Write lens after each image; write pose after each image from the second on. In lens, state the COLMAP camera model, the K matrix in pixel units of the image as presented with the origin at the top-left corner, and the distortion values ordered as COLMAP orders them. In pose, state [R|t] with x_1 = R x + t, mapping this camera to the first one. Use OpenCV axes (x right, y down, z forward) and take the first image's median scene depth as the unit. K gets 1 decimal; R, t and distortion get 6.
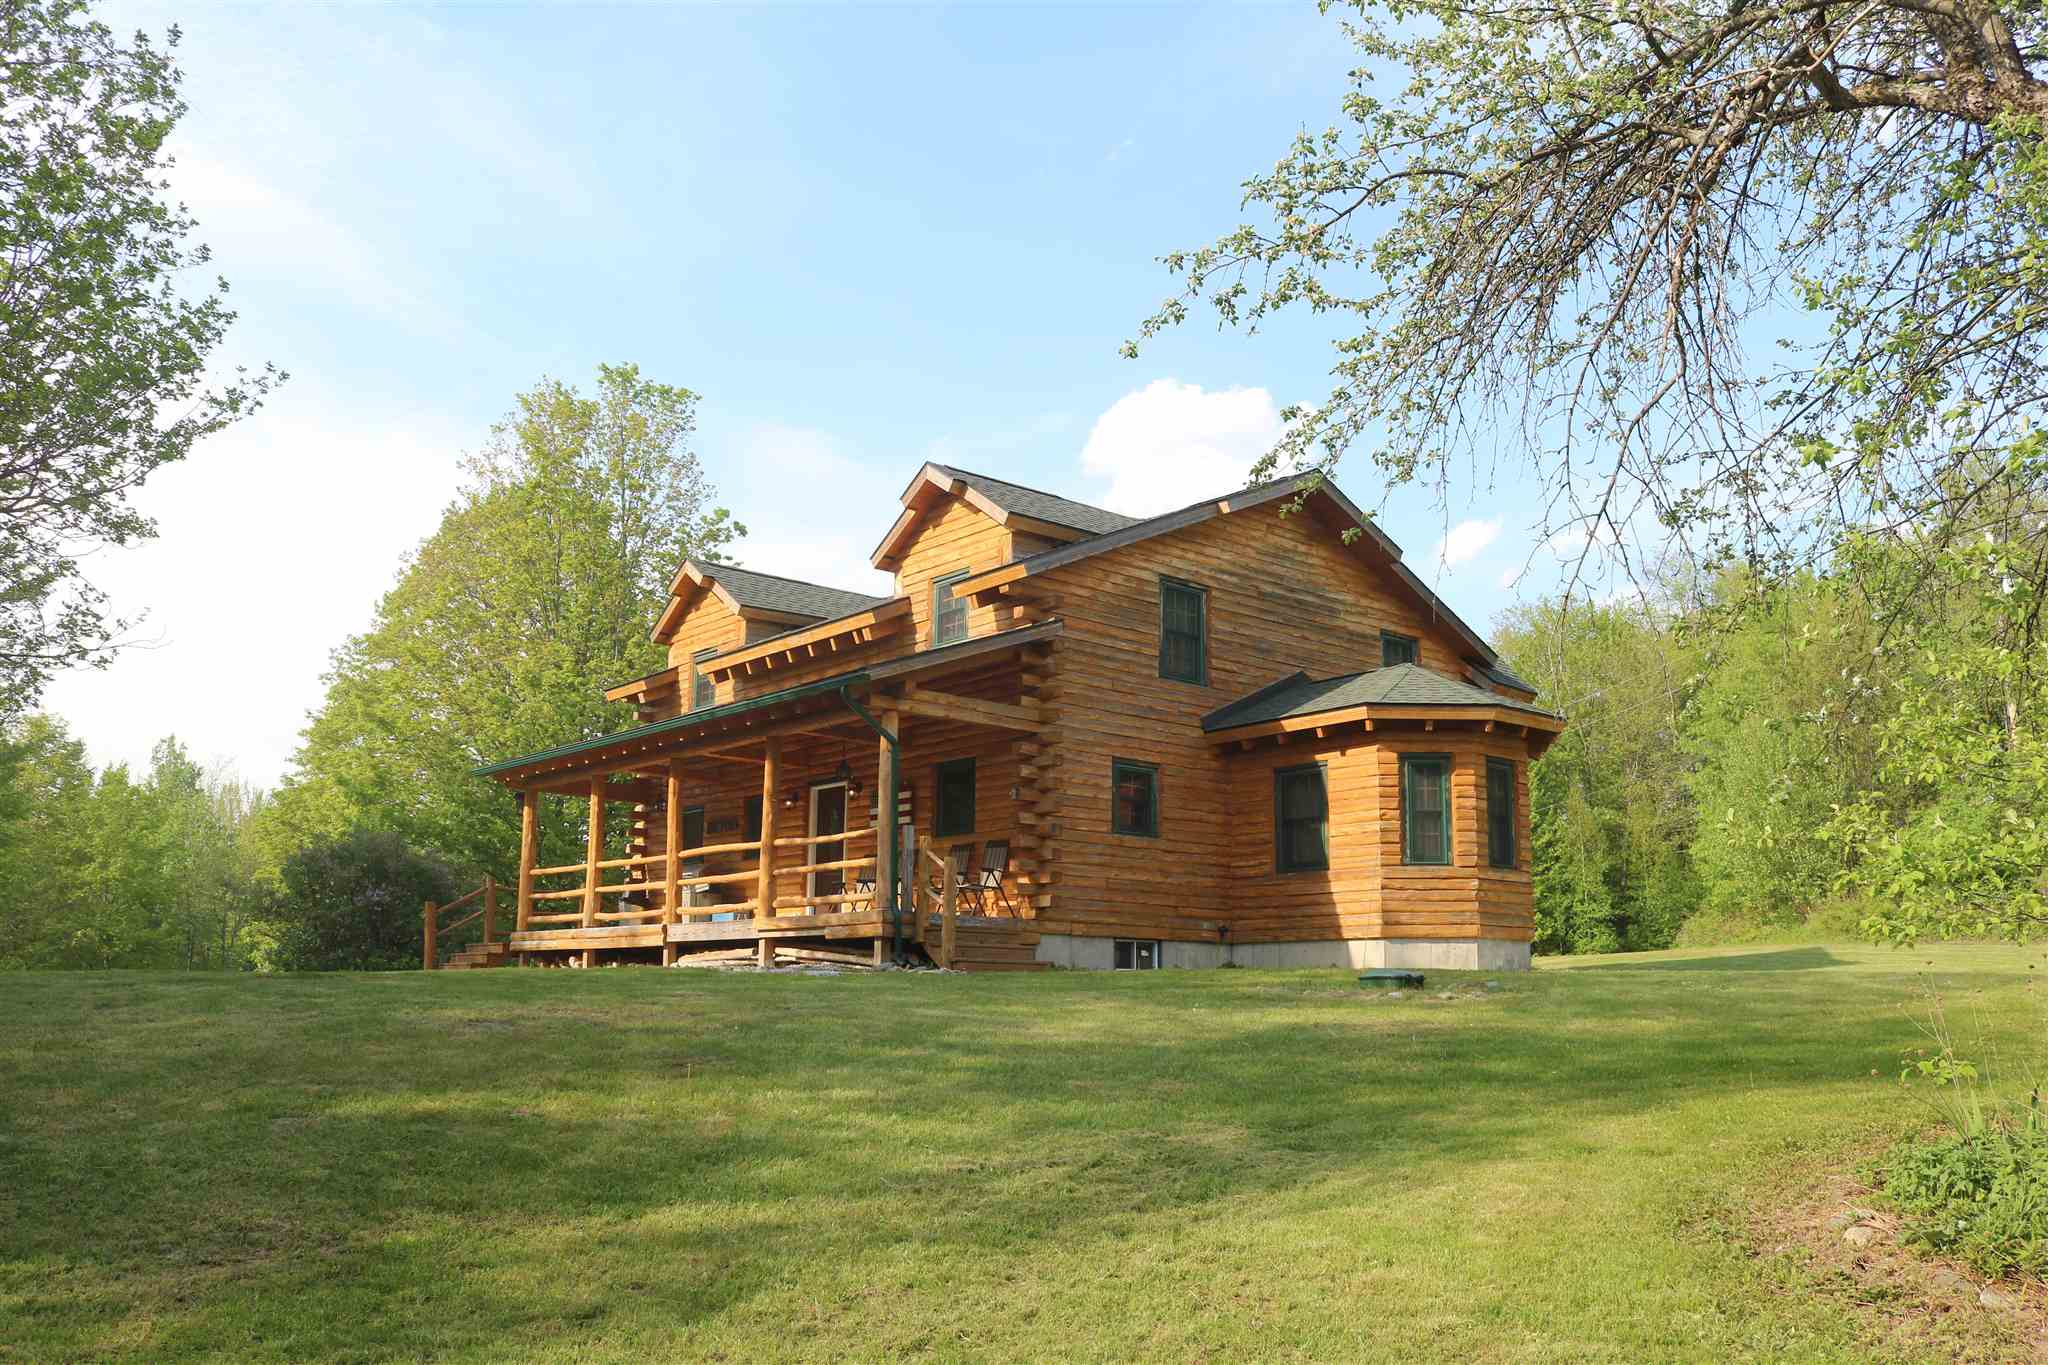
lens RADIAL K [[1708.2, 0, 1026.5], [0, 1708.2, 684.6], [0, 0, 1]] dist [-0.155574, 0.119001]
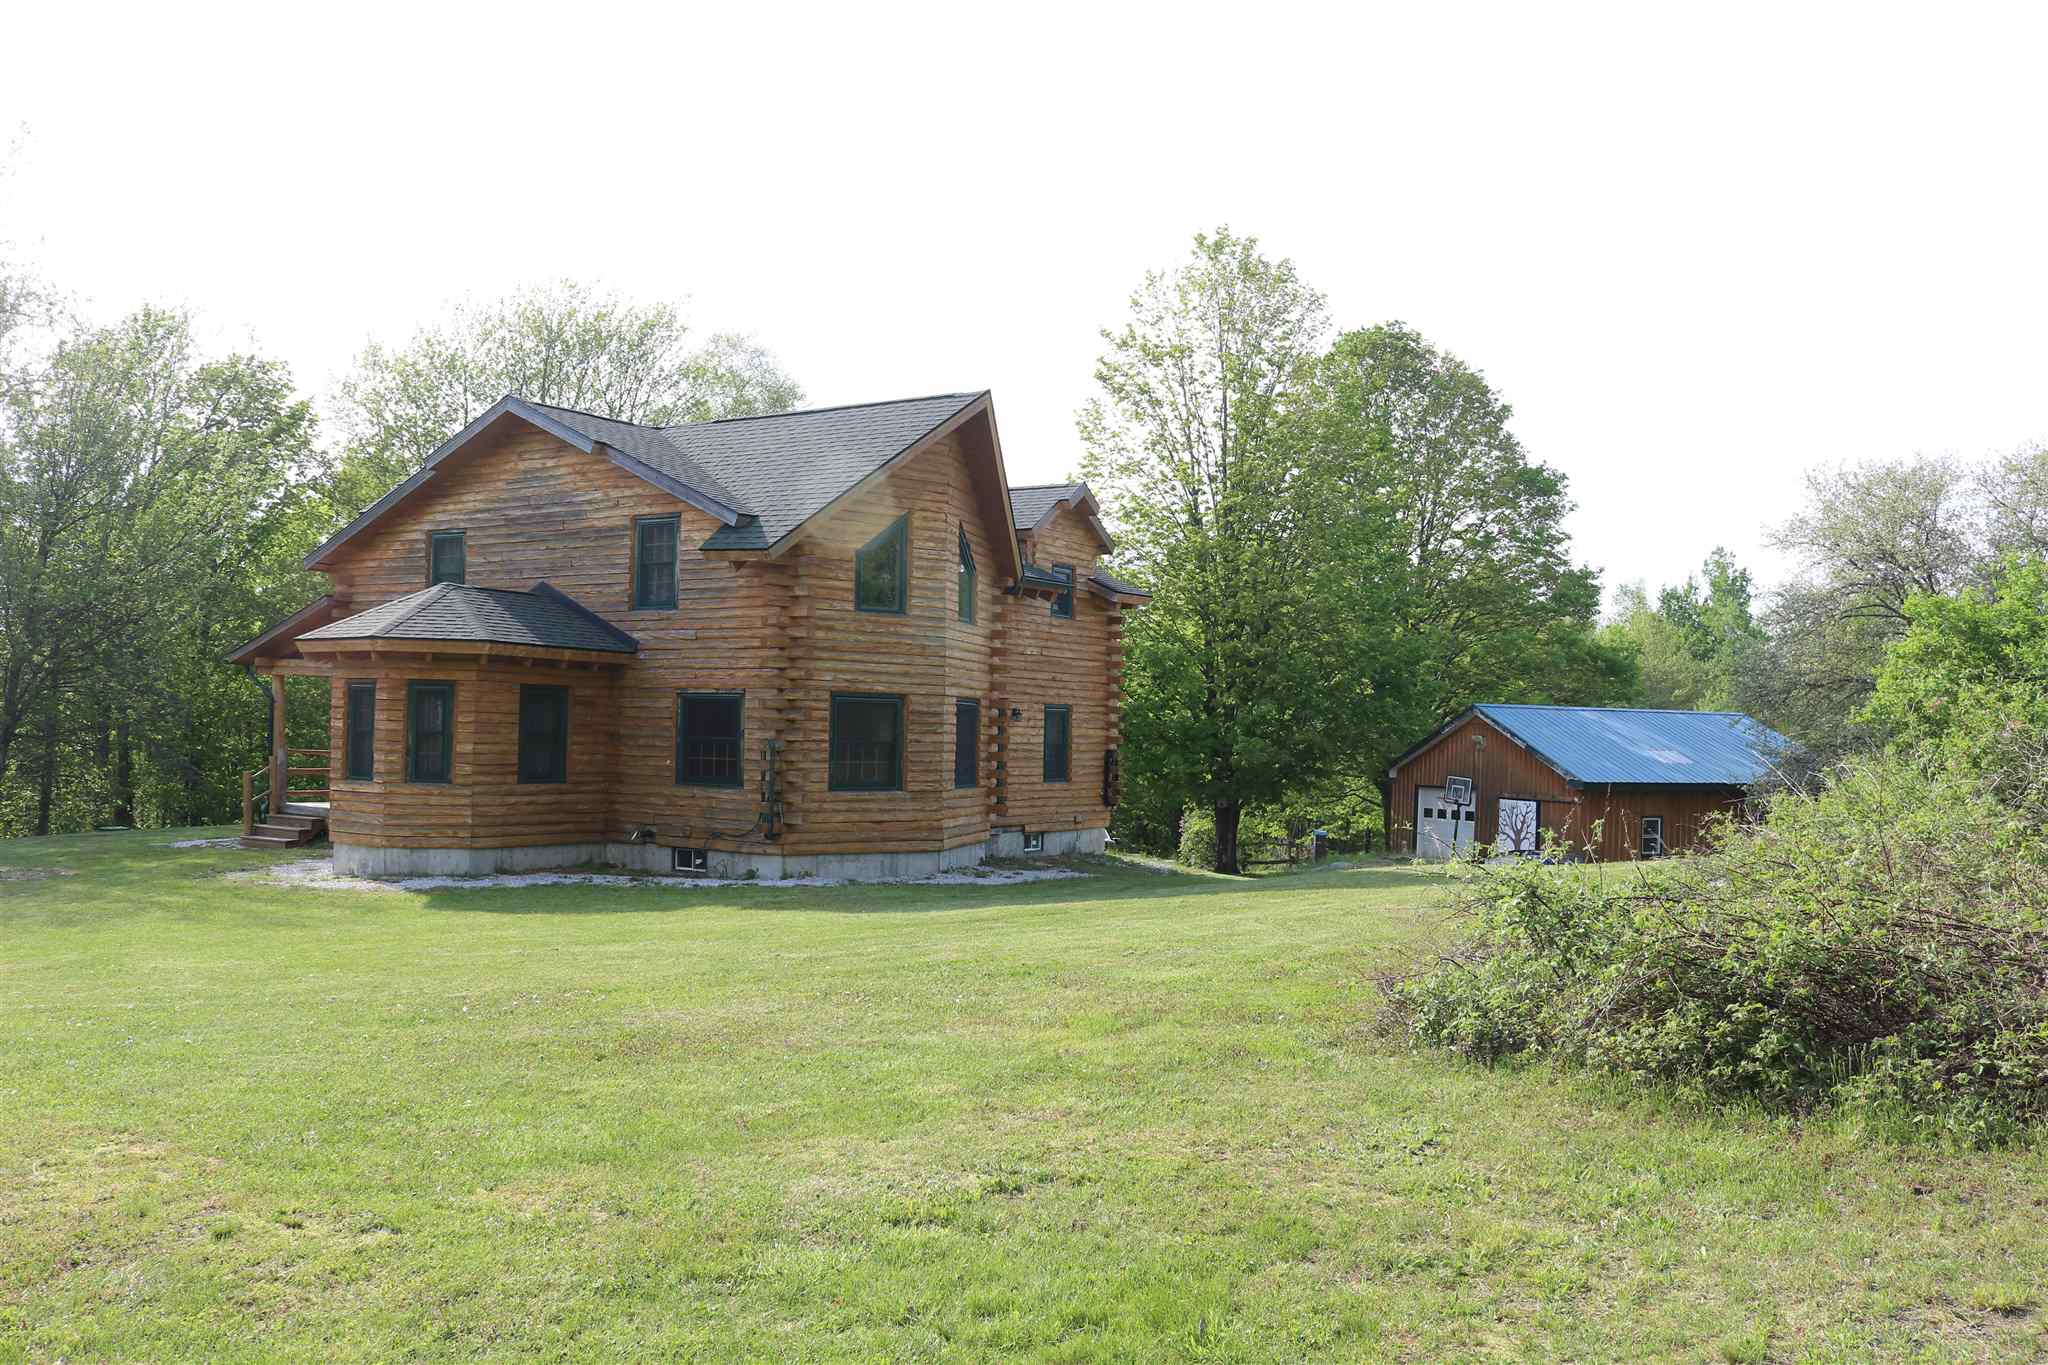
lens RADIAL K [[1708.2, 0, 1020.2], [0, 1708.2, 689.2], [0, 0, 1]] dist [-0.155574, 0.119001]
pose [[0.311496, -0.028692, -0.949814, 1.404005], [0.166203, 0.985781, 0.024728, 0.091990], [0.935600, -0.165565, 0.311836, 1.036657]]
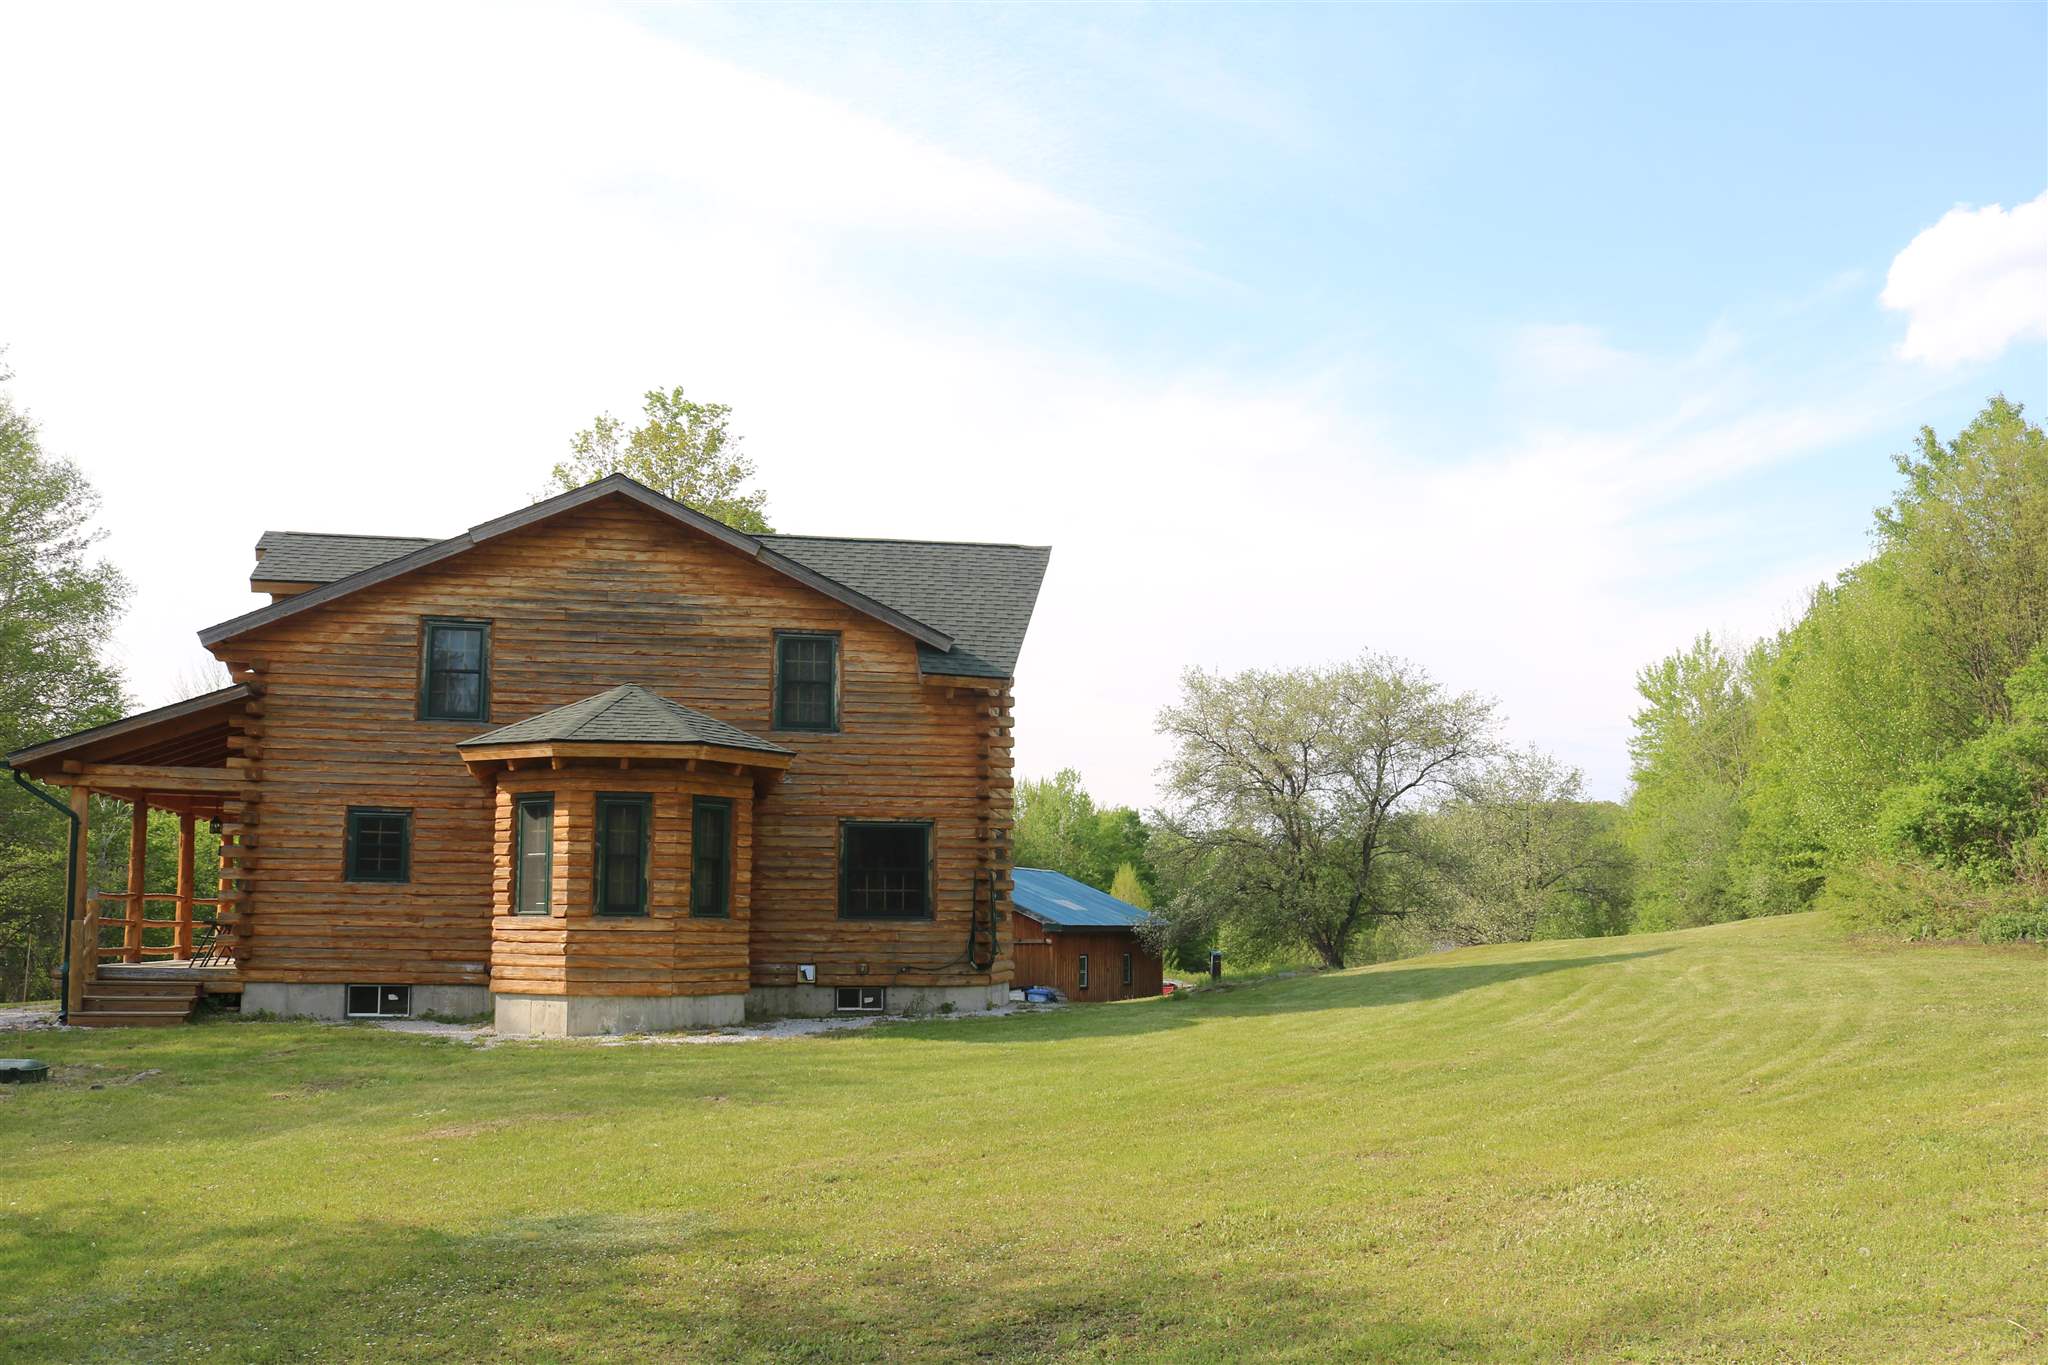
lens RADIAL K [[1708.2, 0, 1014.1], [0, 1708.2, 663.7], [0, 0, 1]] dist [-0.155574, 0.119001]
pose [[0.886618, -0.085435, -0.454544, 0.856142], [0.101581, 0.994765, 0.011168, -0.012914], [0.451210, -0.056075, 0.890654, 0.290927]]
